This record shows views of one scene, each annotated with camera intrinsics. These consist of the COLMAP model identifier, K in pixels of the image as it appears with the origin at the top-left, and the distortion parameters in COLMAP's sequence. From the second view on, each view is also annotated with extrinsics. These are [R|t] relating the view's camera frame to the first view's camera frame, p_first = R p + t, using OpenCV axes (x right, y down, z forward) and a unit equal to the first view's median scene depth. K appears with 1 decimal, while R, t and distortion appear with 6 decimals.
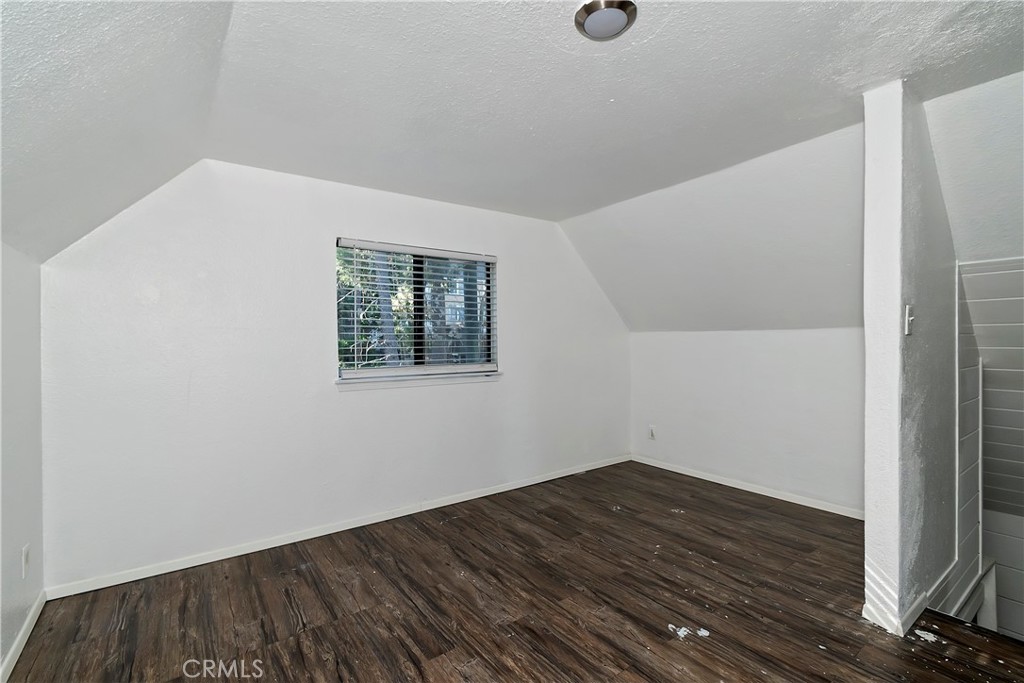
lens RADIAL K [[443.2, 0, 514.1], [0, 443.2, 335.5], [0, 0, 1]] dist [0.011244, -0.005486]
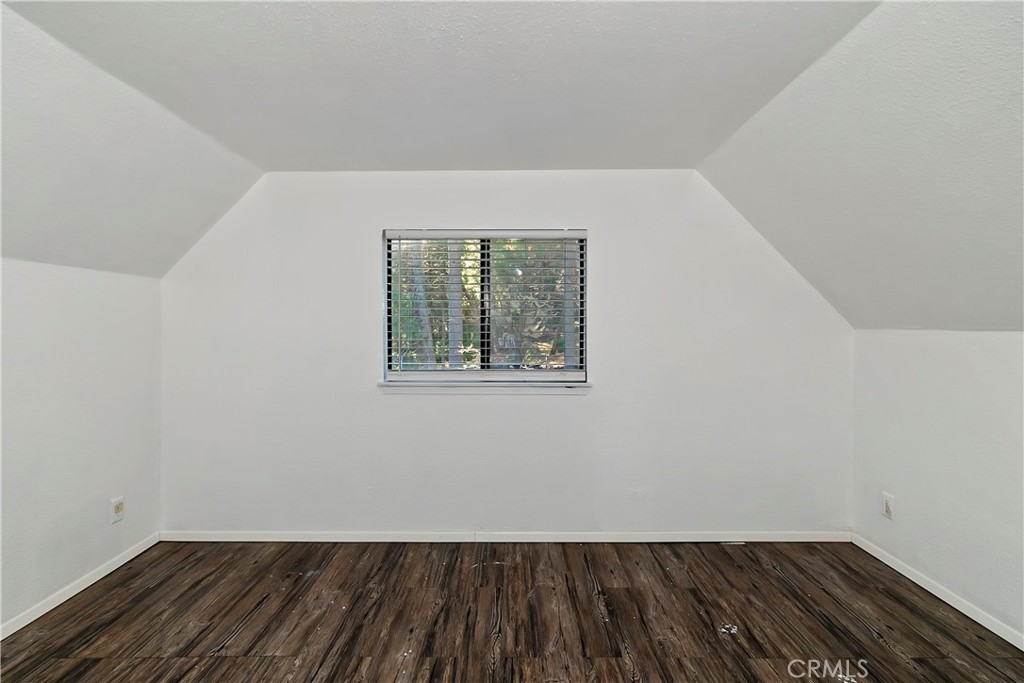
lens RADIAL K [[443.2, 0, 514.1], [0, 443.2, 335.5], [0, 0, 1]] dist [0.011244, -0.005486]
pose [[0.817852, 0.015074, -0.575231, 0.367505], [-0.001623, 0.999713, 0.023889, -0.021002], [0.575426, -0.018604, 0.817642, 0.390417]]
